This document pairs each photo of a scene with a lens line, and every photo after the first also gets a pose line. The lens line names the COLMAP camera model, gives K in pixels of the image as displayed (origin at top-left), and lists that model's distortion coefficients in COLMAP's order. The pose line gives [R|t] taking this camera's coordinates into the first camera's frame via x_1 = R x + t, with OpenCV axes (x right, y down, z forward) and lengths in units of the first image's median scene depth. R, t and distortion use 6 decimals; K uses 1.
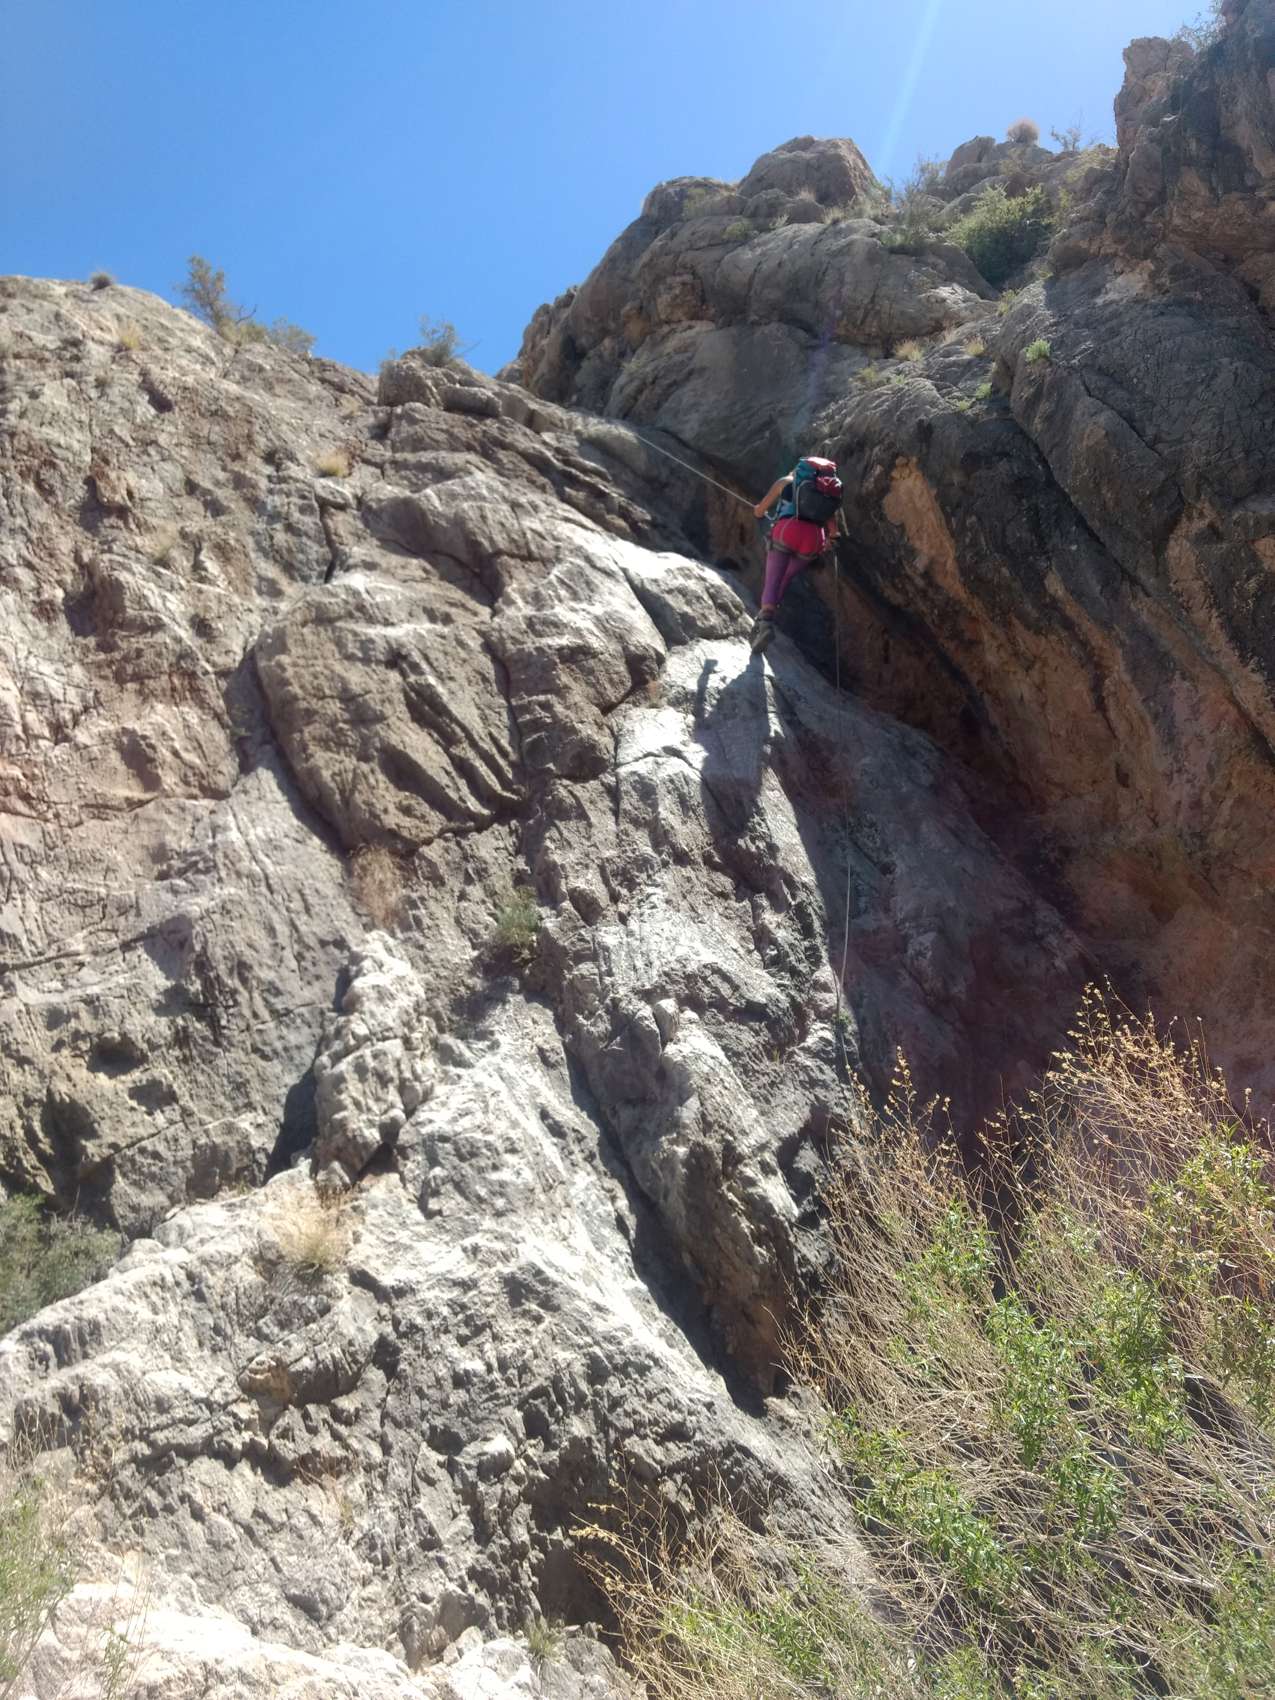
lens RADIAL K [[1282.5, 0, 647.0], [0, 1282.5, 859.2], [0, 0, 1]] dist [0.020177, -0.003375]
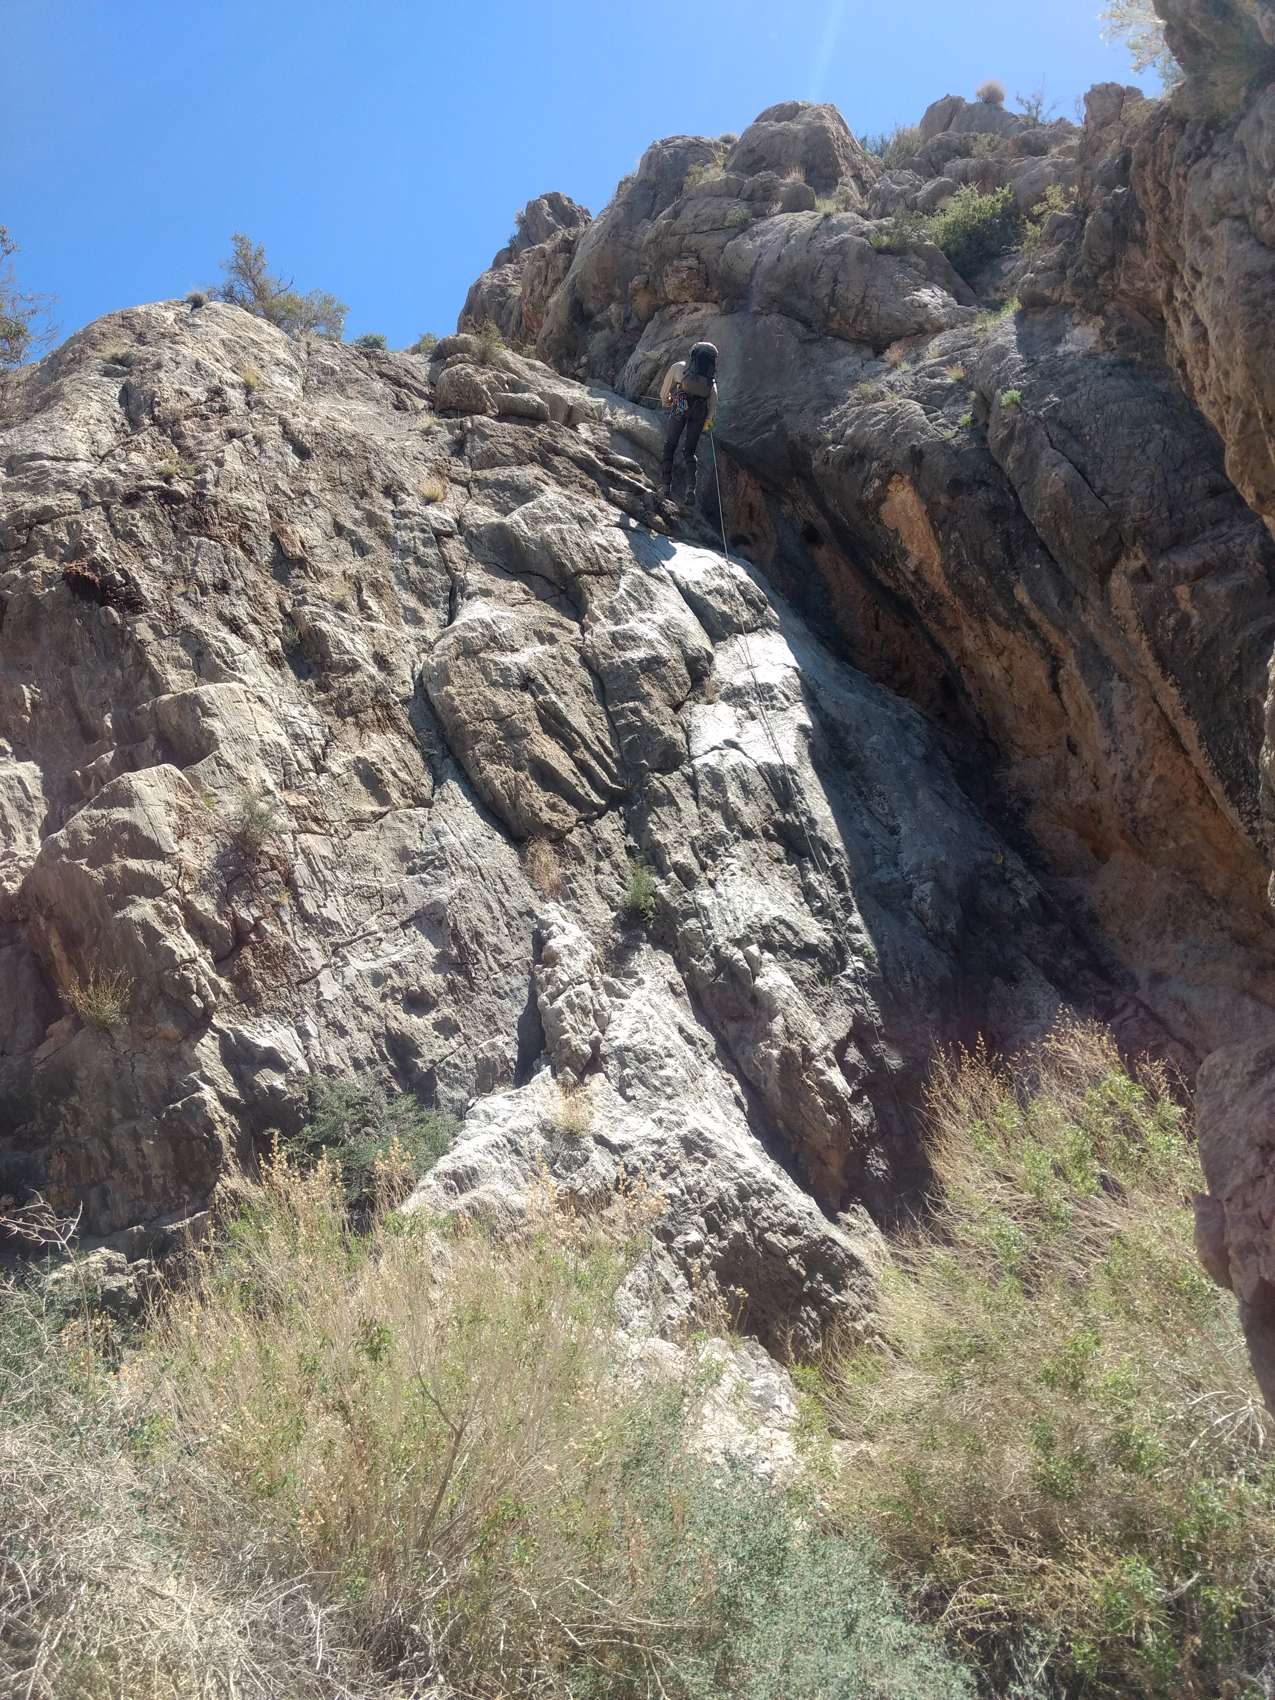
lens RADIAL K [[1282.5, 0, 641.0], [0, 1282.5, 850.8], [0, 0, 1]] dist [0.020177, -0.003375]
pose [[0.999278, -0.015322, 0.034768, -0.129937], [0.012053, 0.995654, 0.092343, -0.106226], [-0.036031, -0.091857, 0.995120, -0.329737]]
